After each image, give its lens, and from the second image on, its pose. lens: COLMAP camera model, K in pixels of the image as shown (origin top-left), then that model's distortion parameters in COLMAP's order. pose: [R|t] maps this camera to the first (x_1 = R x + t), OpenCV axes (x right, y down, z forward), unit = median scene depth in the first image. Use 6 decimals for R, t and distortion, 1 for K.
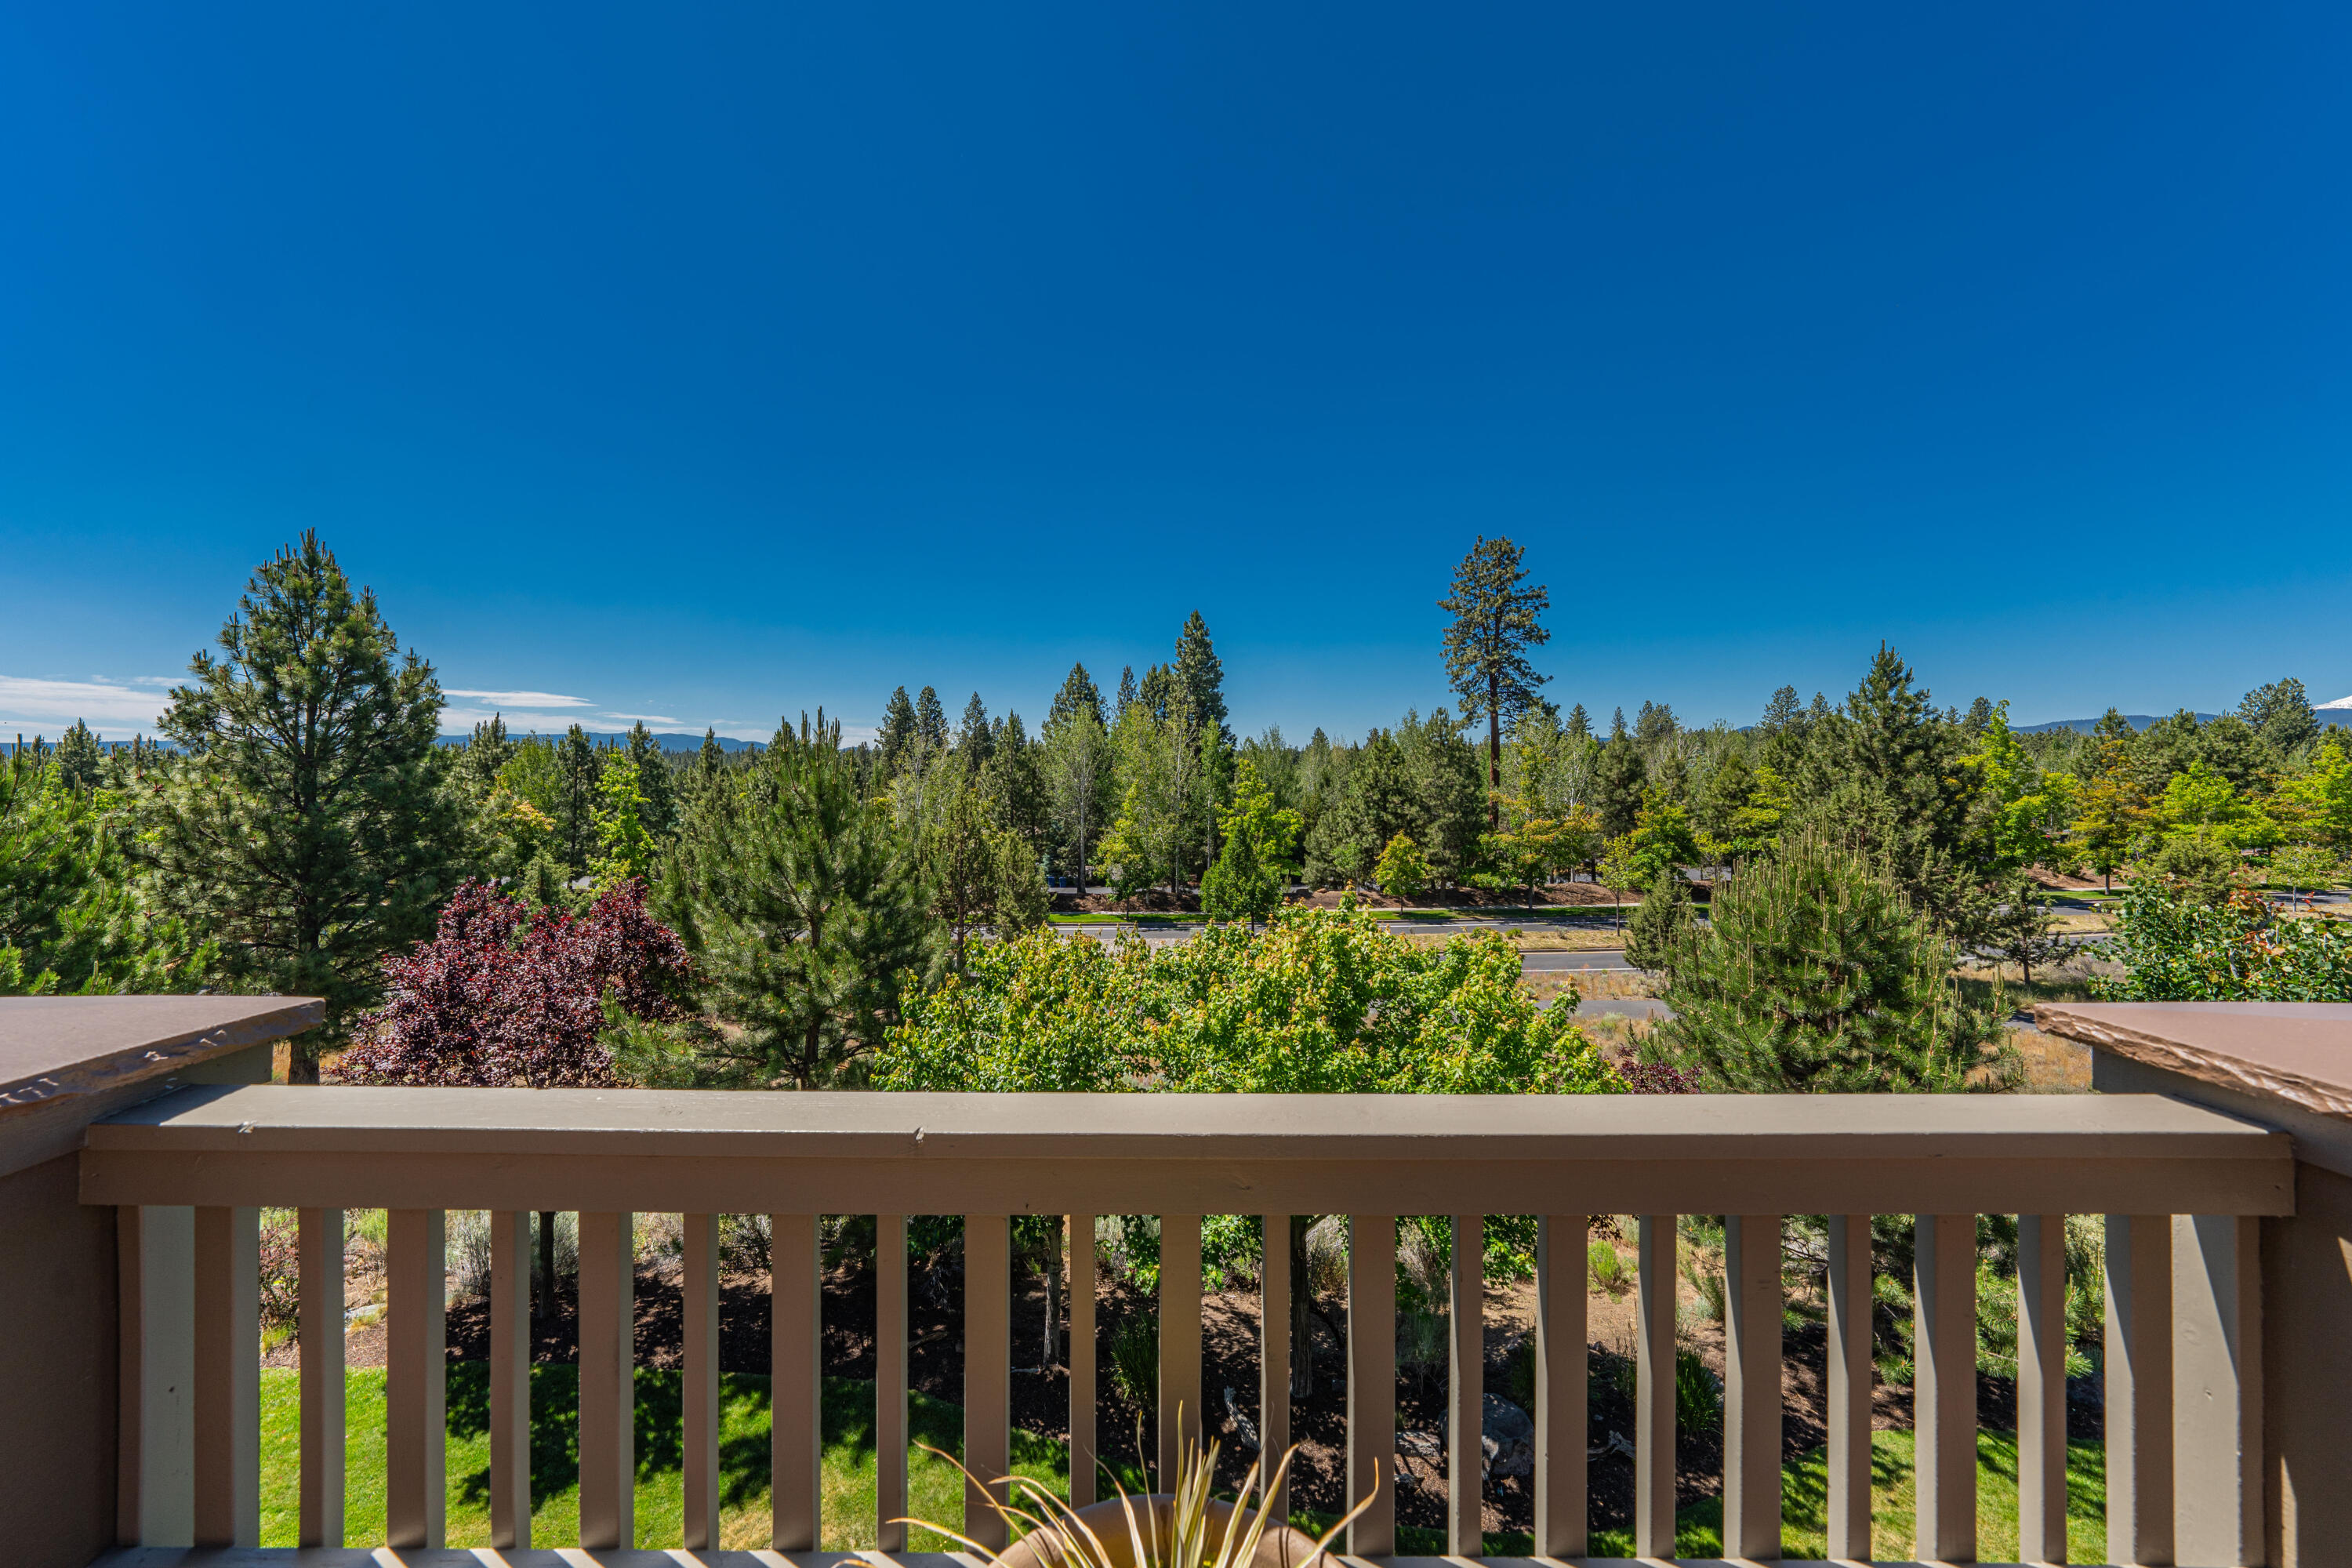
lens RADIAL K [[849.0, 0, 1116.7], [0, 849.0, 761.1], [0, 0, 1]] dist [0.001498, -0.000024]
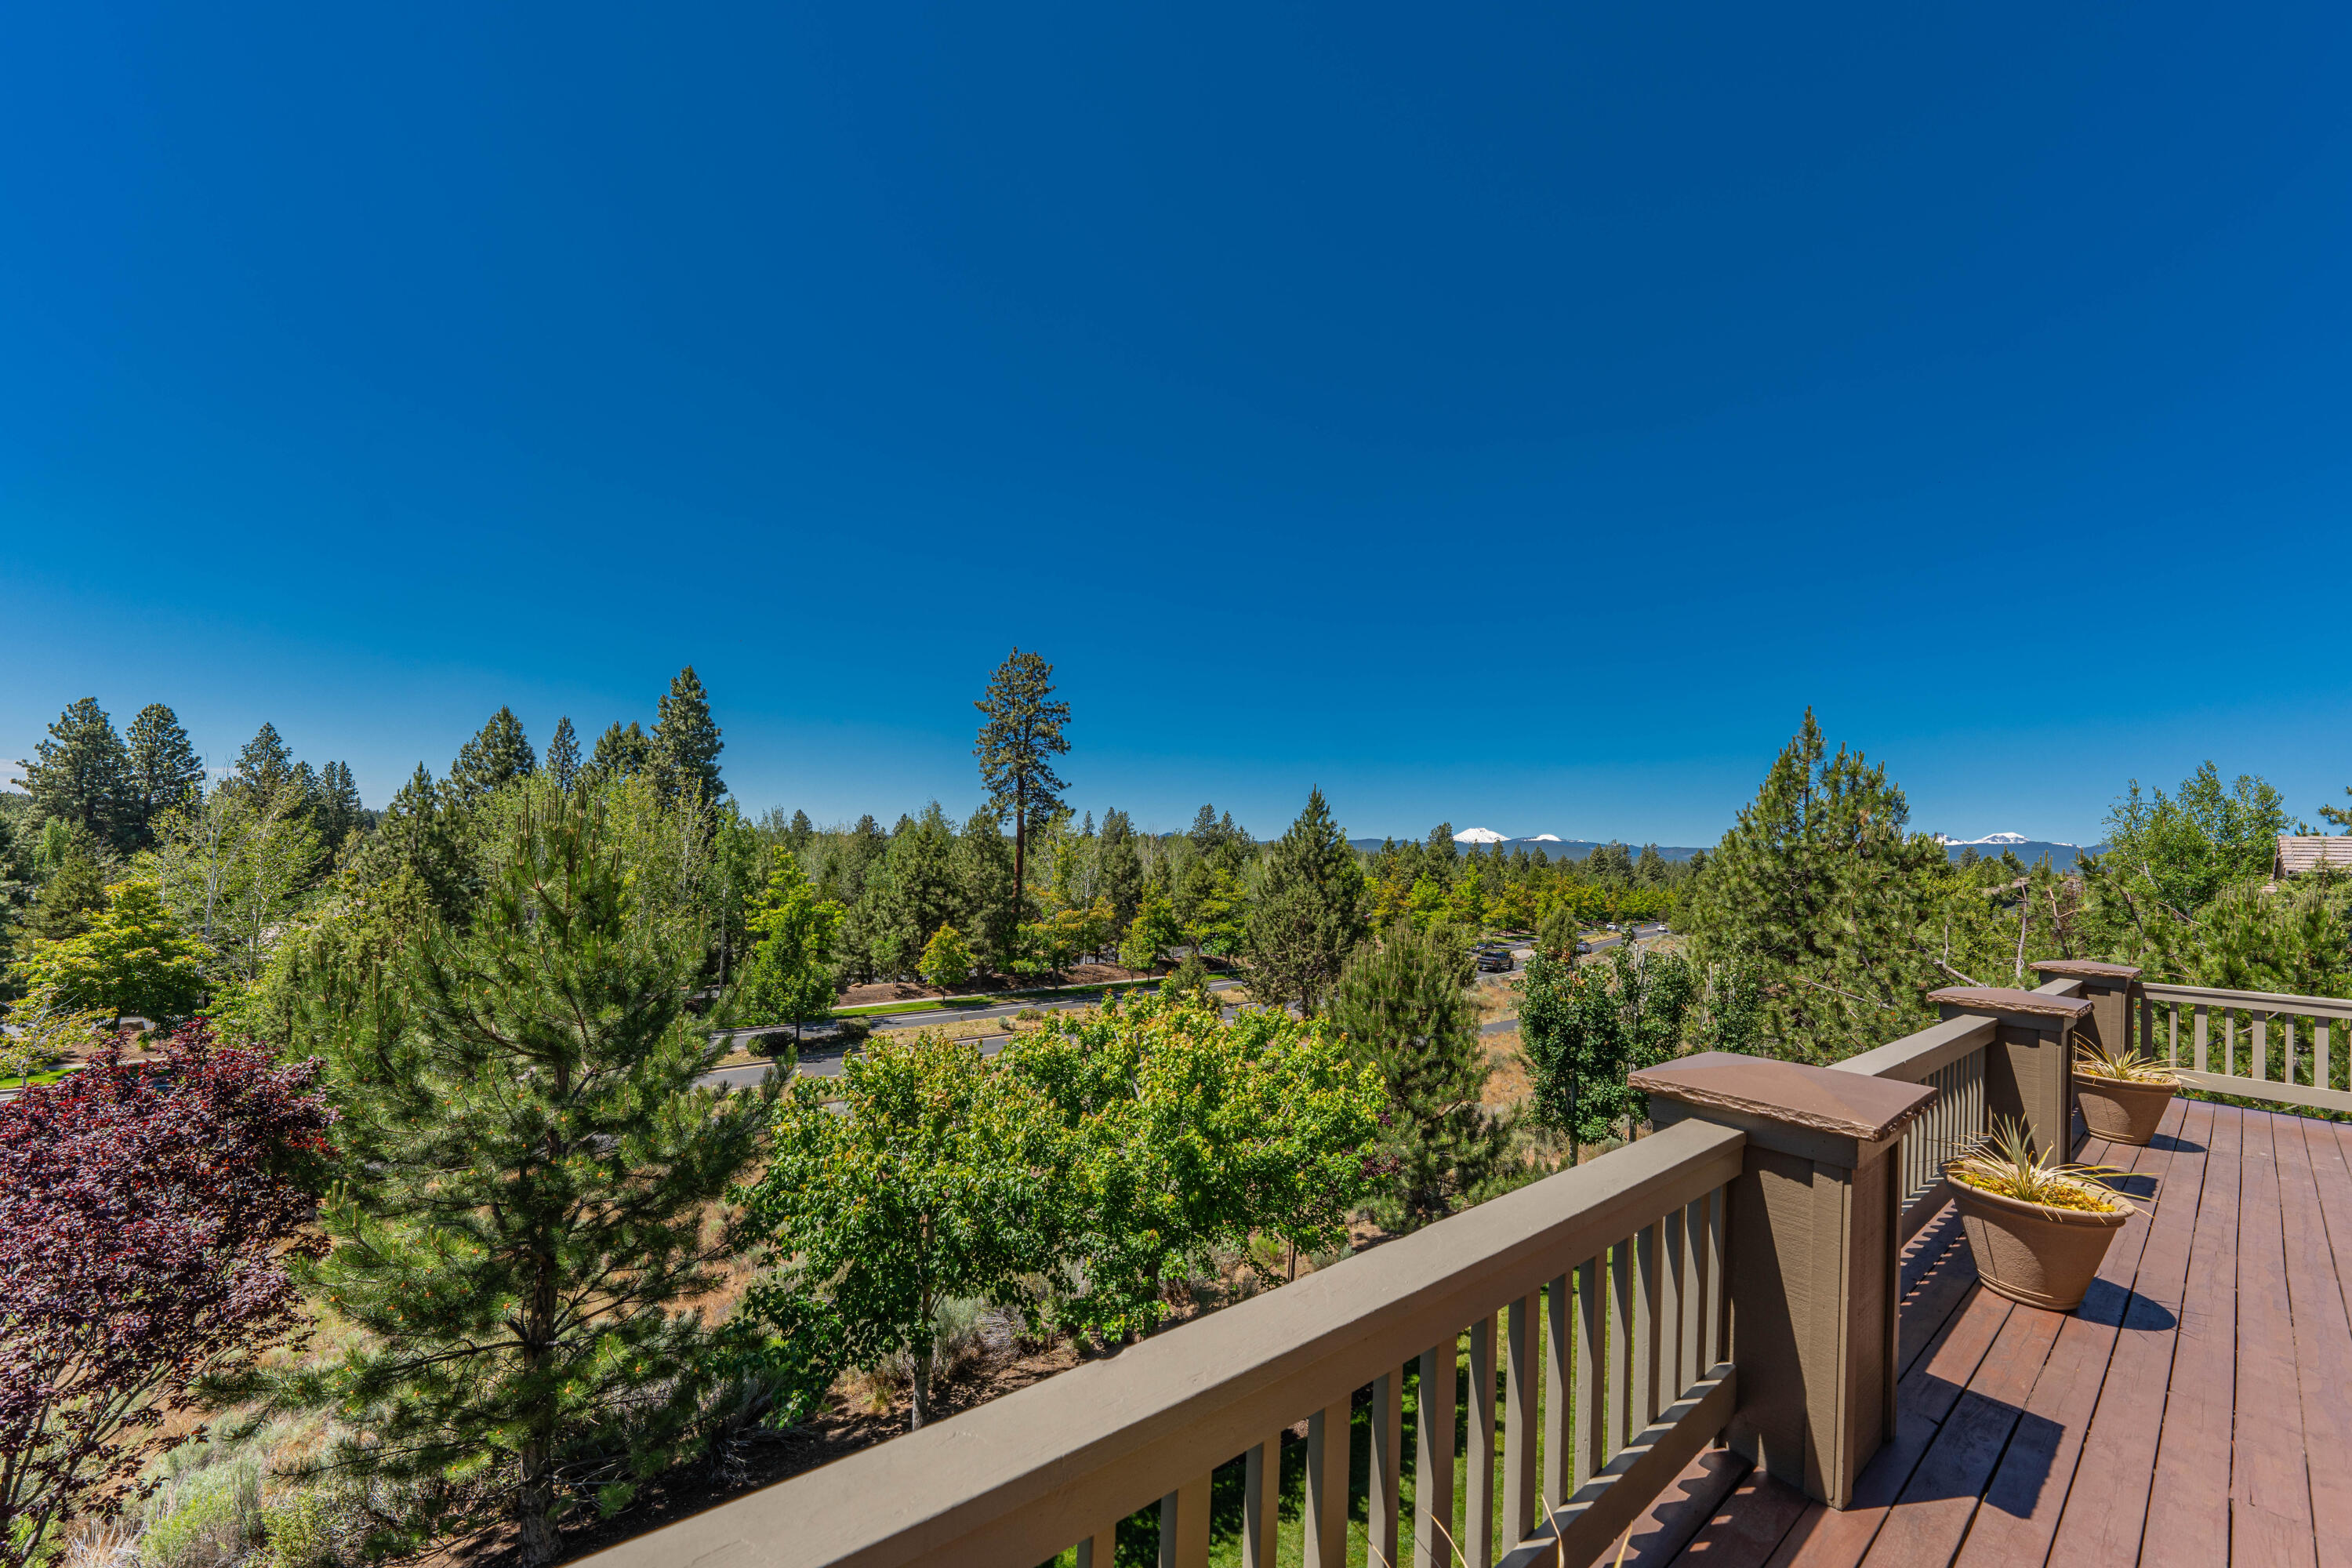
lens RADIAL K [[848.7, 0, 1210.9], [0, 848.7, 865.2], [0, 0, 1]] dist [-0.001623, -0.000273]
pose [[0.769835, 0.027548, 0.637648, -0.078201], [-0.039071, 0.999228, 0.004001, -0.003093], [-0.637046, -0.027994, 0.770318, 0.006906]]
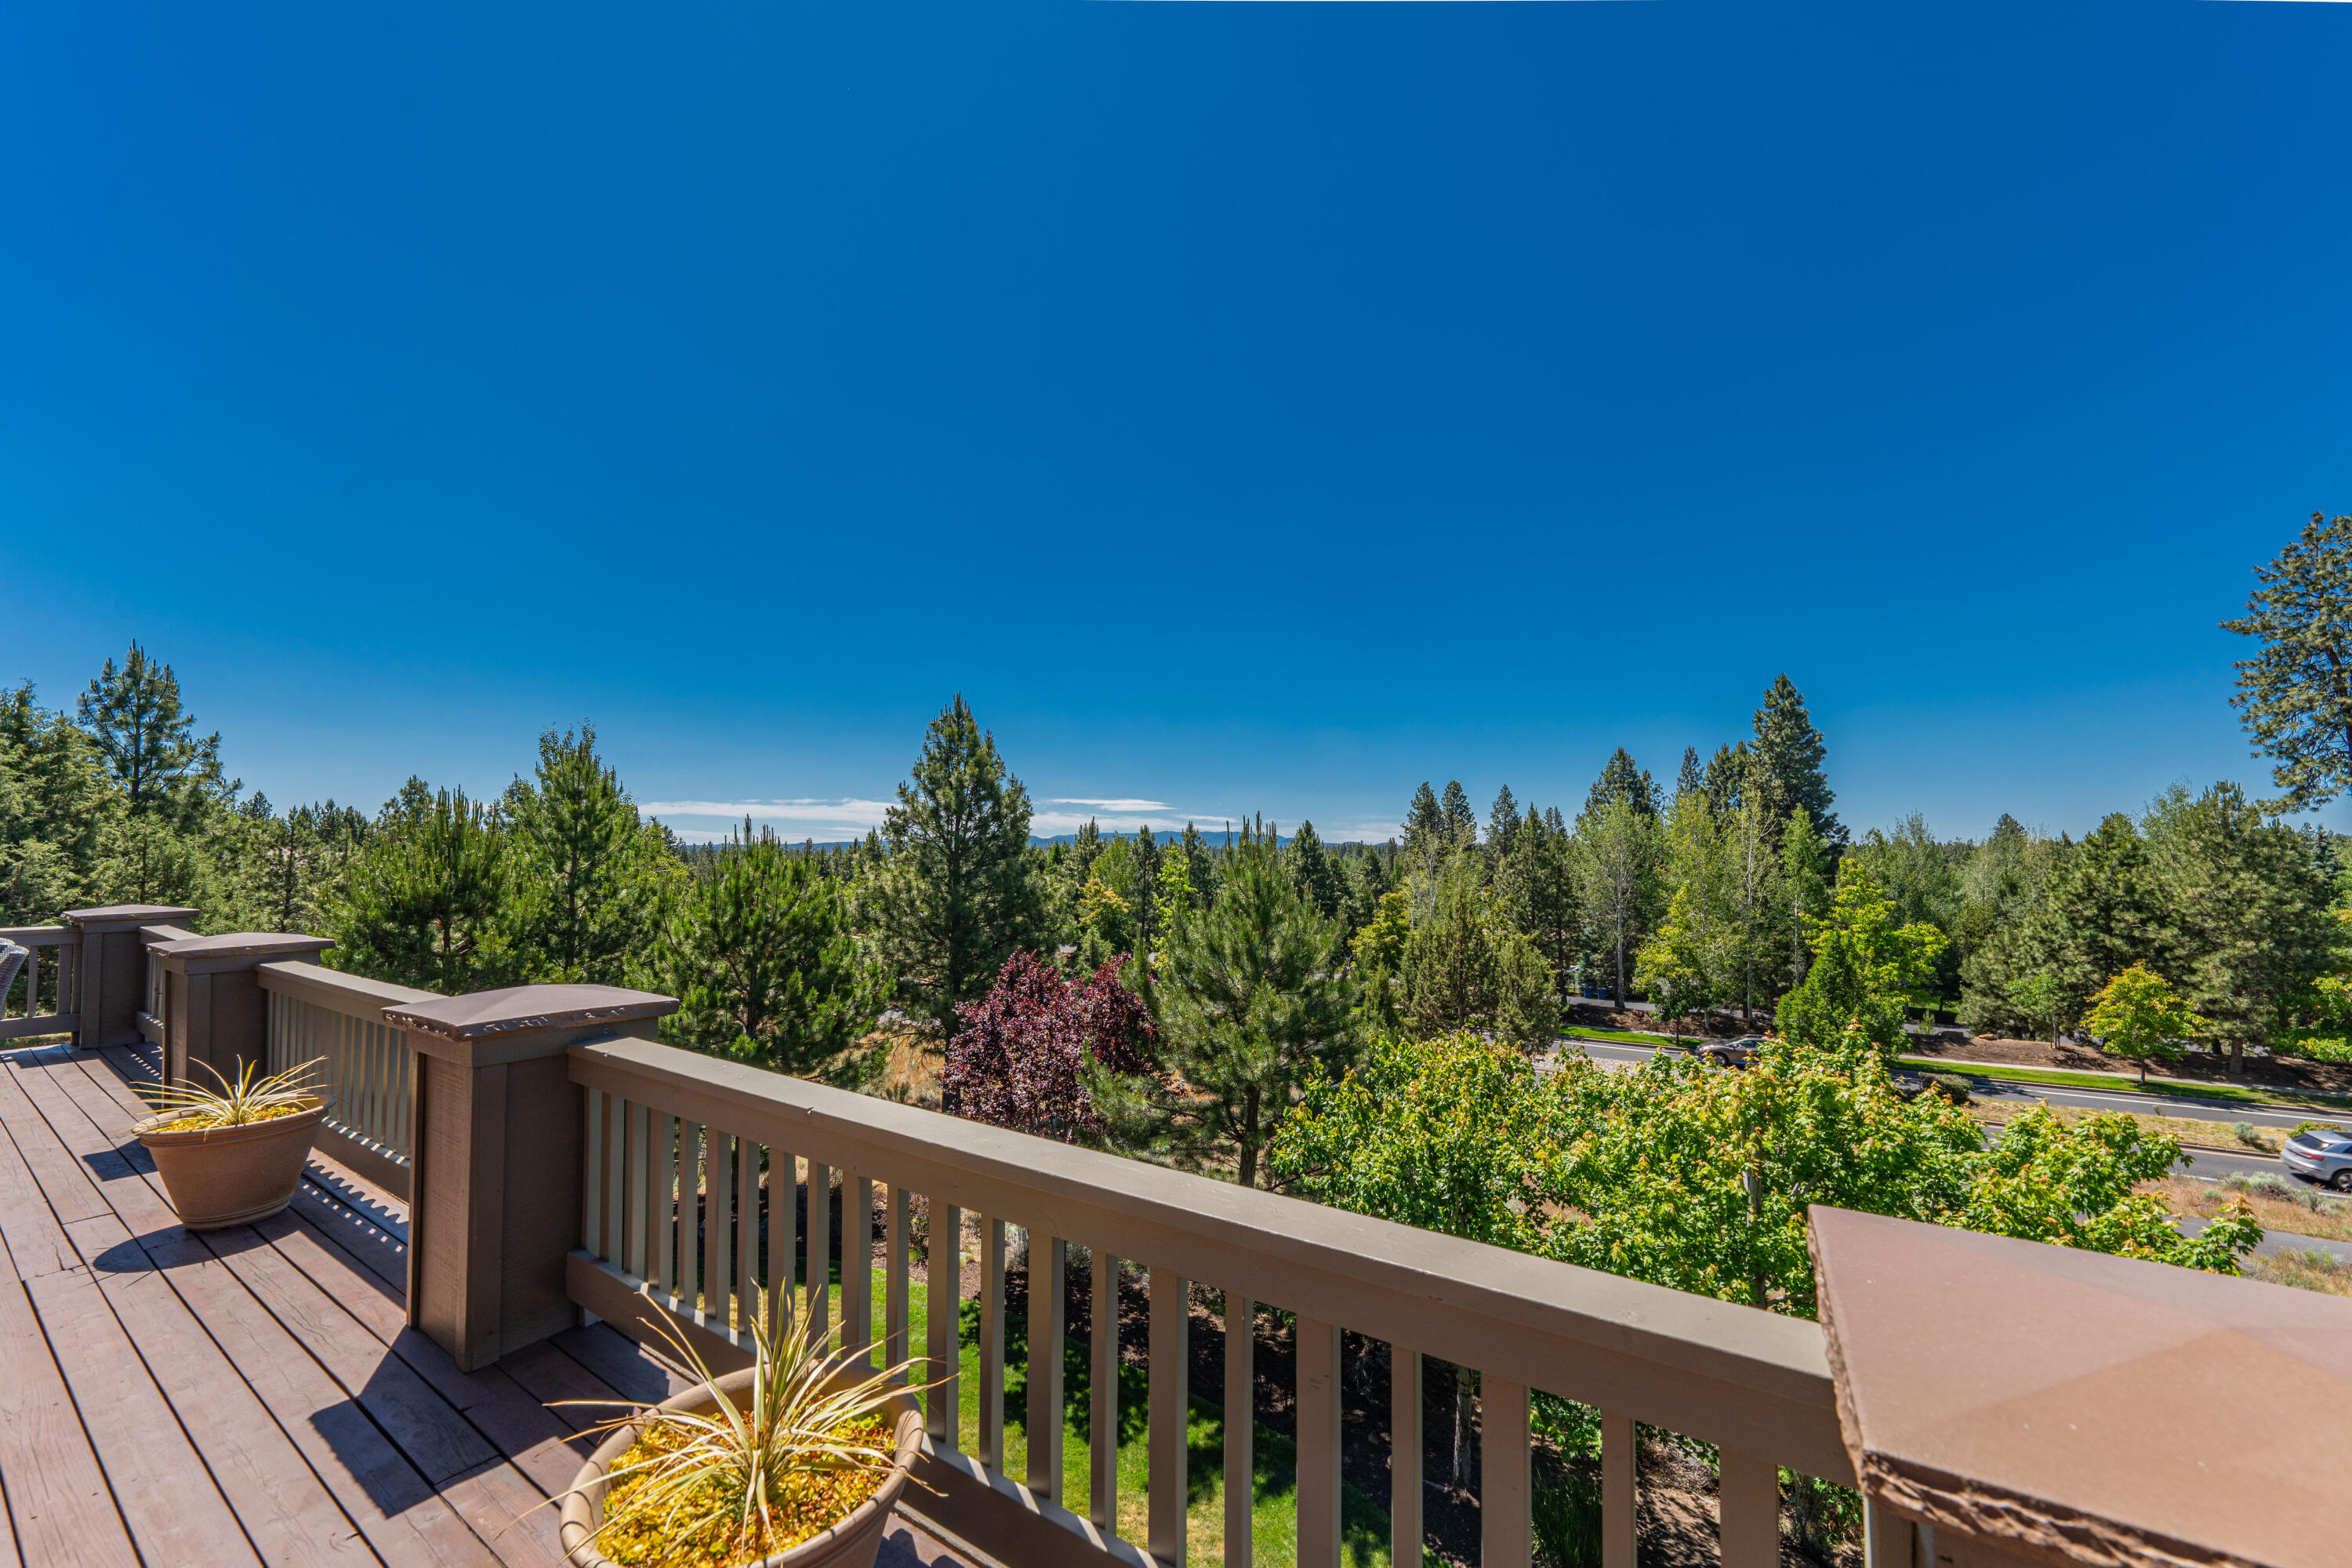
lens RADIAL K [[840.9, 0, 1161.4], [0, 840.9, 839.7], [0, 0, 1]] dist [-0.000346, -0.000157]
pose [[0.848711, -0.005630, -0.528827, 0.023530], [-0.005043, 0.999812, -0.018736, -0.001045], [0.528833, 0.018568, 0.848523, -0.000387]]
